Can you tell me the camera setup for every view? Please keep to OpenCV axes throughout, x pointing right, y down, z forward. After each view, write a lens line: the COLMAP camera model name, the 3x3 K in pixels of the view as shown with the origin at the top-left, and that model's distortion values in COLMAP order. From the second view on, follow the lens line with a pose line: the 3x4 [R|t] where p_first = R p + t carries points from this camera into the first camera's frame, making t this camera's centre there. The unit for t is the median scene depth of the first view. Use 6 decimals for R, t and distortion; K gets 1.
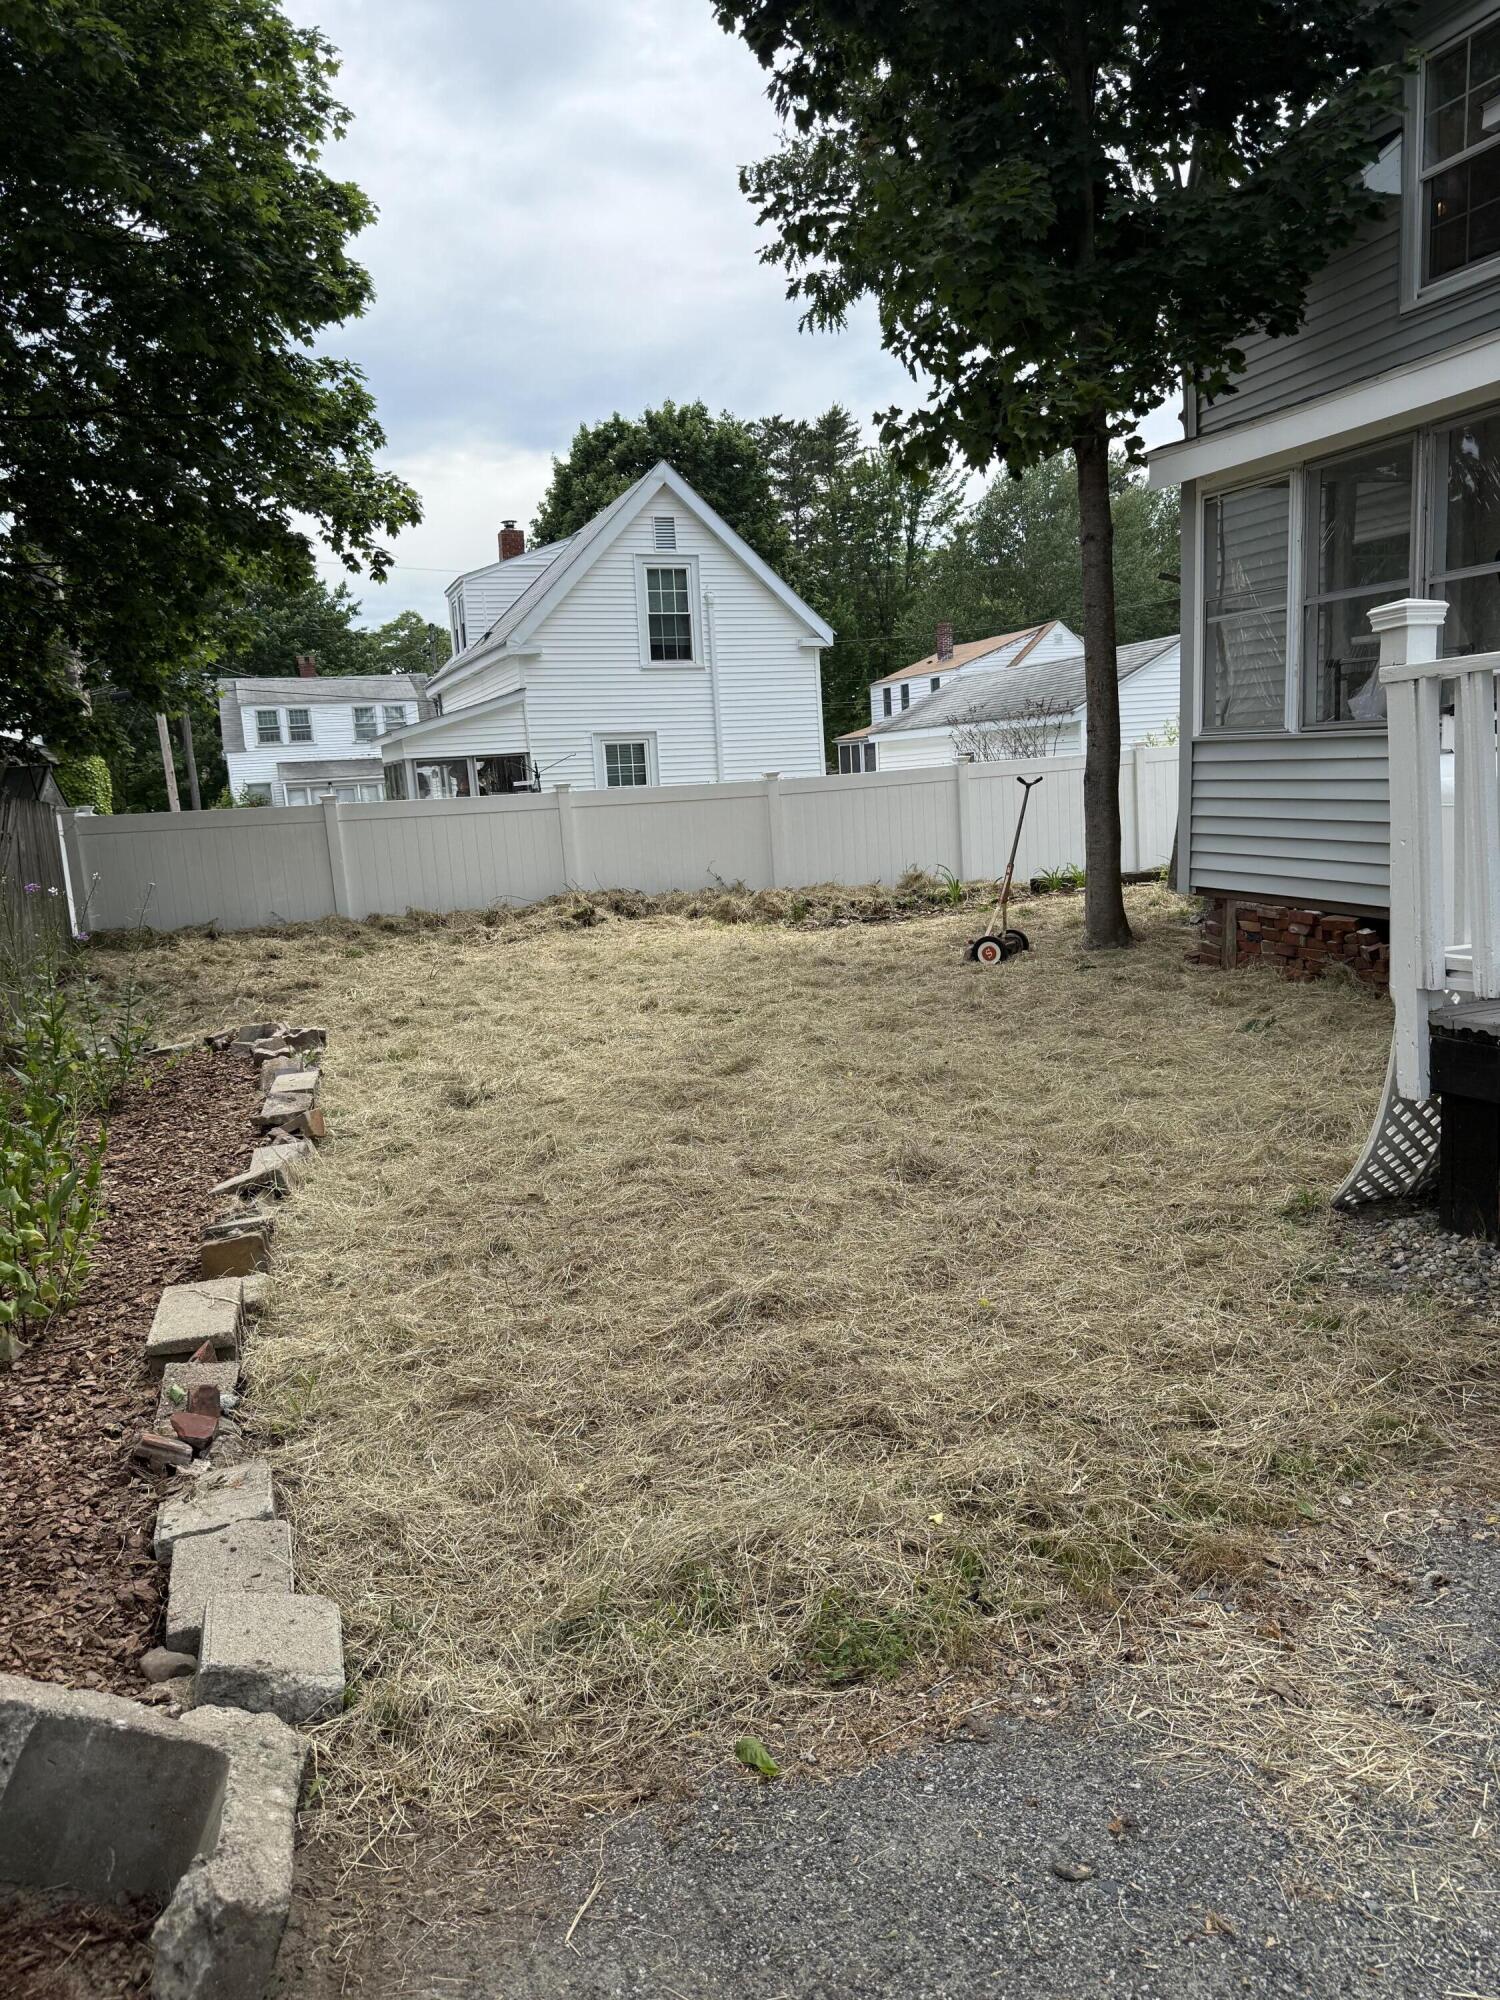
lens RADIAL K [[1417.8, 0, 734.2], [0, 1417.8, 1000.3], [0, 0, 1]] dist [0.074384, -0.075522]
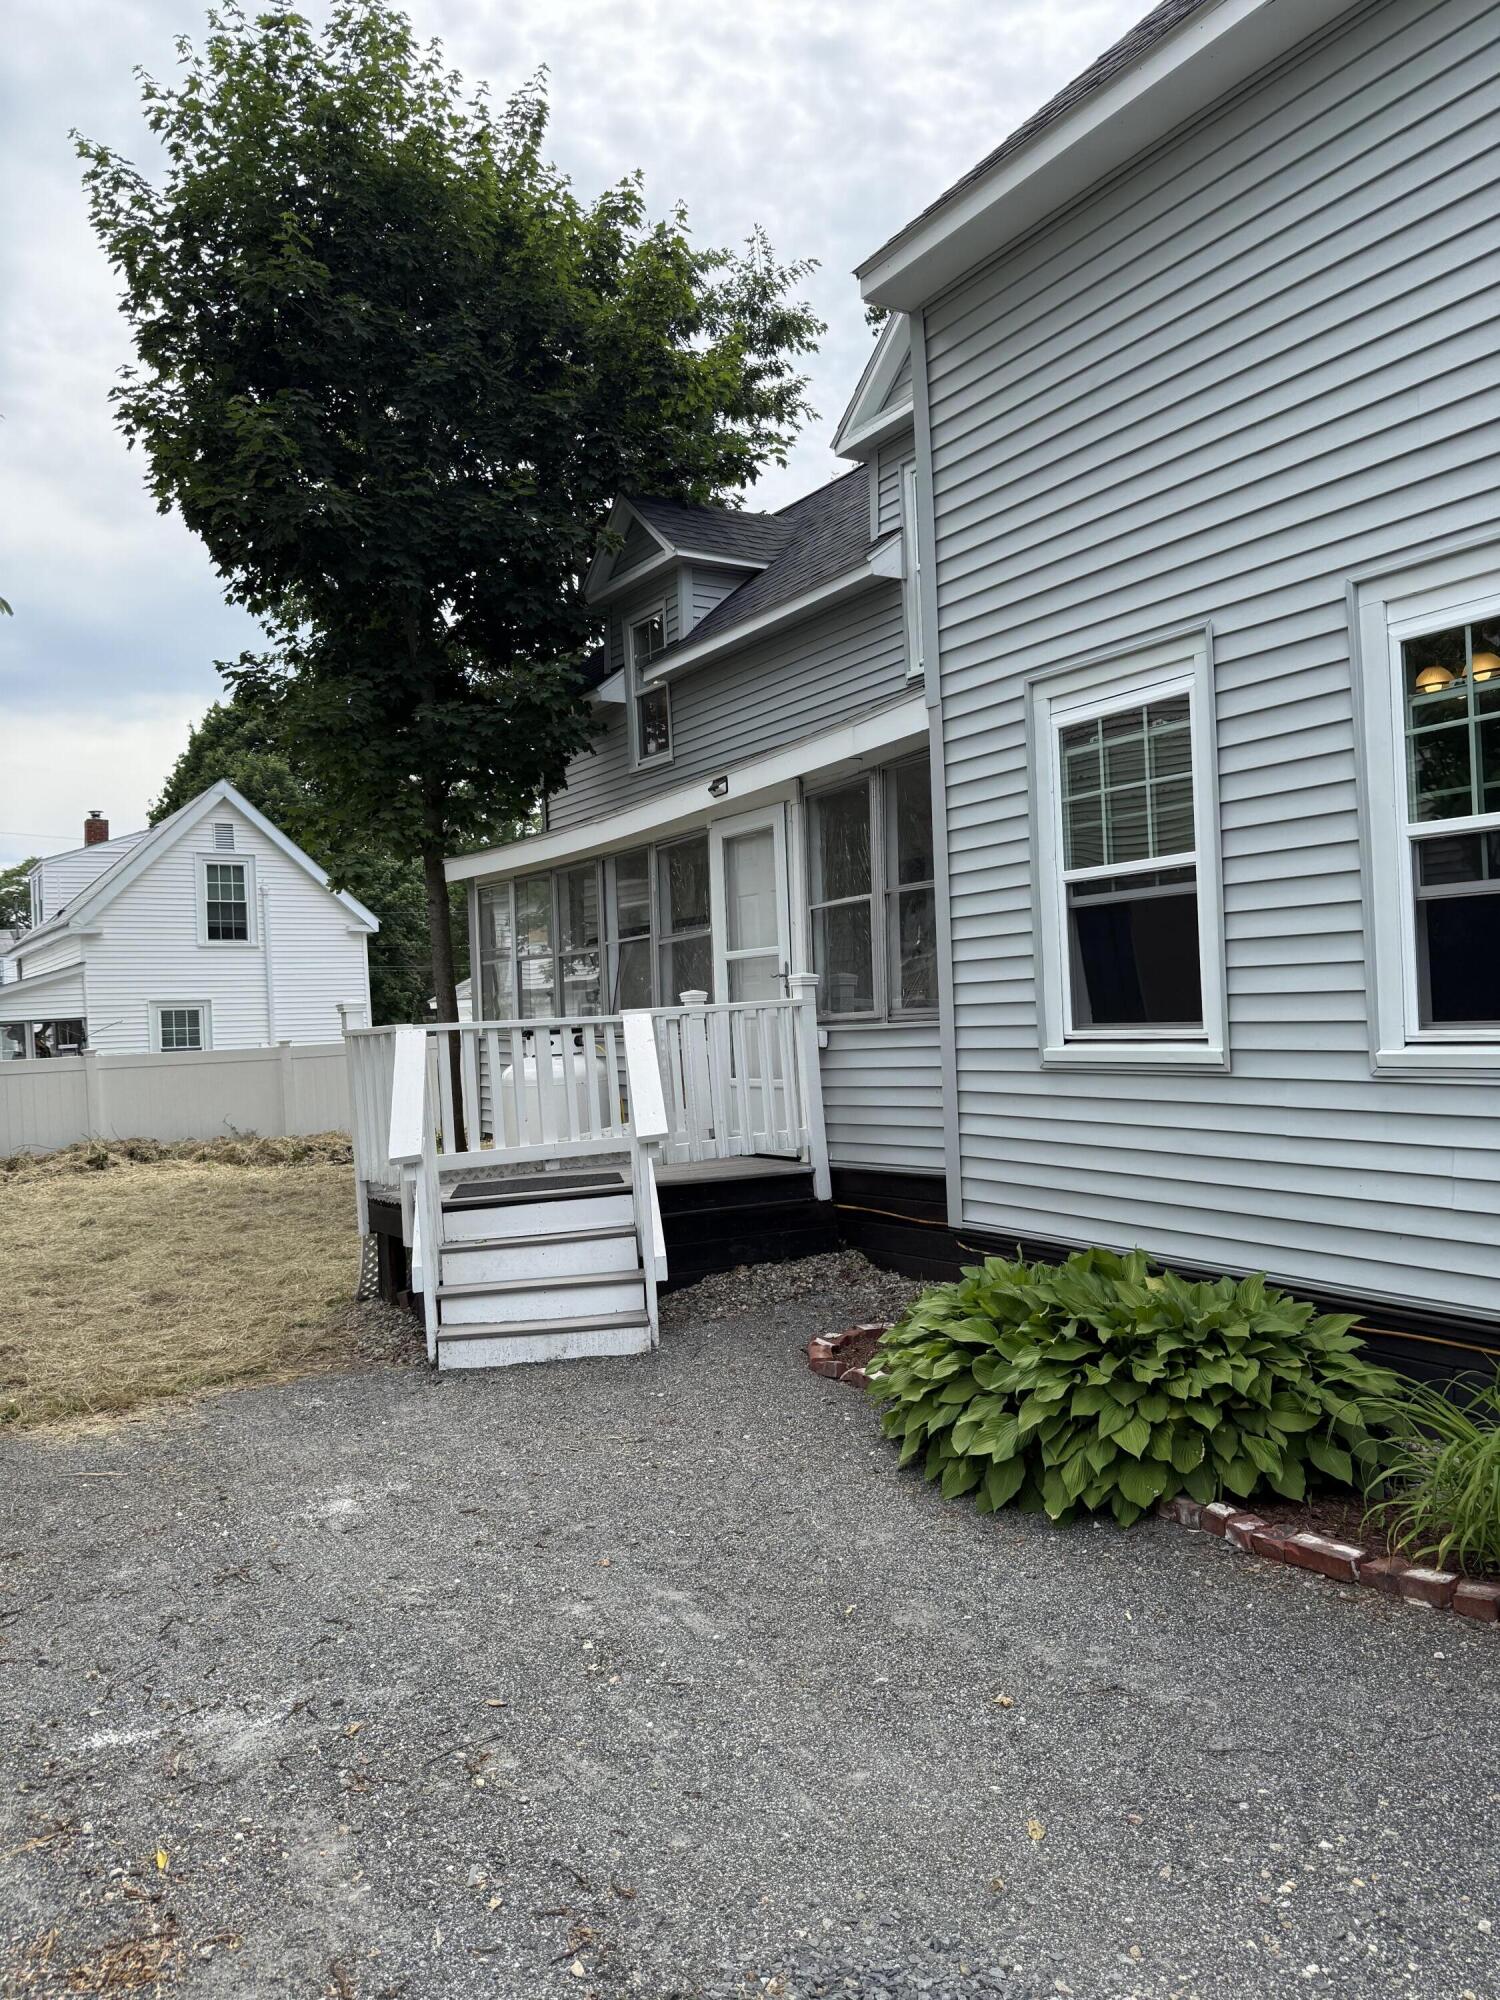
lens RADIAL K [[1417.8, 0, 729.6], [0, 1417.8, 991.5], [0, 0, 1]] dist [0.074384, -0.075522]
pose [[0.973861, 0.017008, 0.226506, 0.159075], [0.023681, 0.984156, -0.175715, 0.029066], [-0.225906, 0.176486, 0.958029, -0.352616]]
